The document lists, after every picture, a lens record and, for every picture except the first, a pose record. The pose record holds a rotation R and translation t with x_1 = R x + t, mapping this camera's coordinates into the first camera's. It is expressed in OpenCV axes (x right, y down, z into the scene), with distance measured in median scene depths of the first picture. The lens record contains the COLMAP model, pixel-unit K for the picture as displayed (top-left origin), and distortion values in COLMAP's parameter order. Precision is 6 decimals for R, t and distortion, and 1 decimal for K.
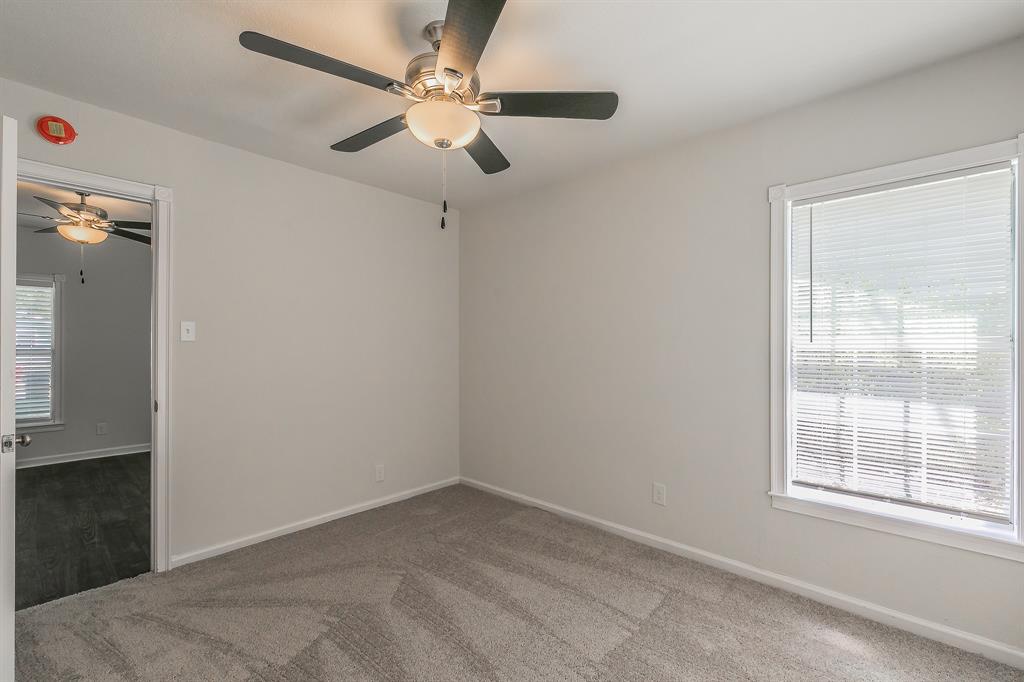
lens RADIAL K [[440.0, 0, 518.1], [0, 440.0, 339.9], [0, 0, 1]] dist [-0.001711, -0.000522]
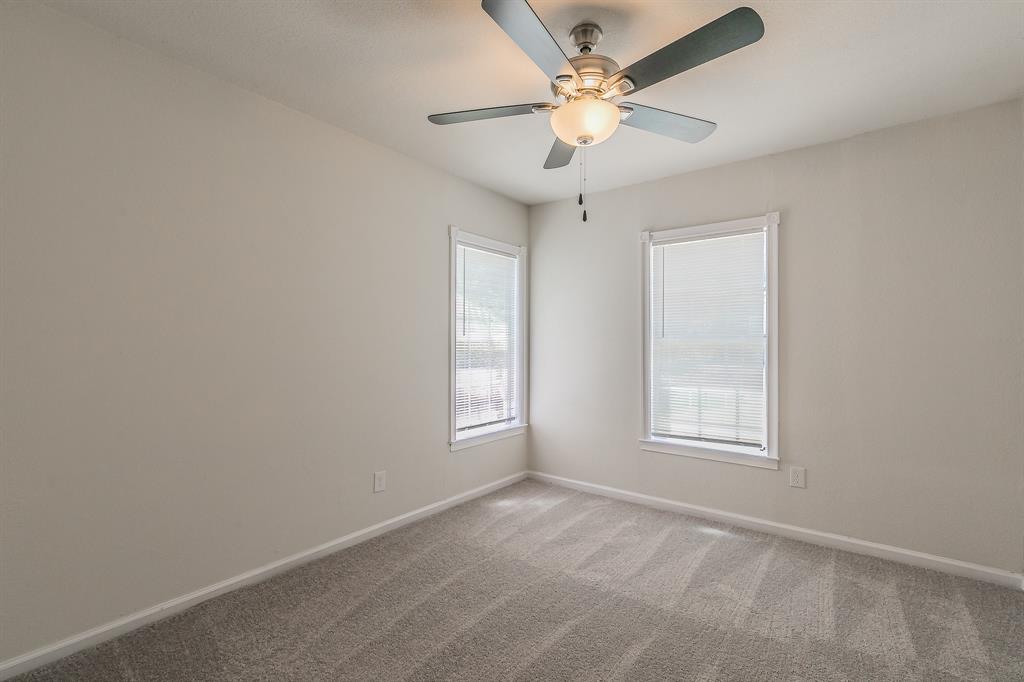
lens RADIAL K [[440.0, 0, 518.1], [0, 440.0, 339.9], [0, 0, 1]] dist [-0.001711, -0.000522]
pose [[-0.072904, 0.008119, 0.997306, -0.894983], [-0.009786, 0.999913, -0.008856, 0.031191], [-0.997291, -0.010406, -0.072818, 0.925178]]
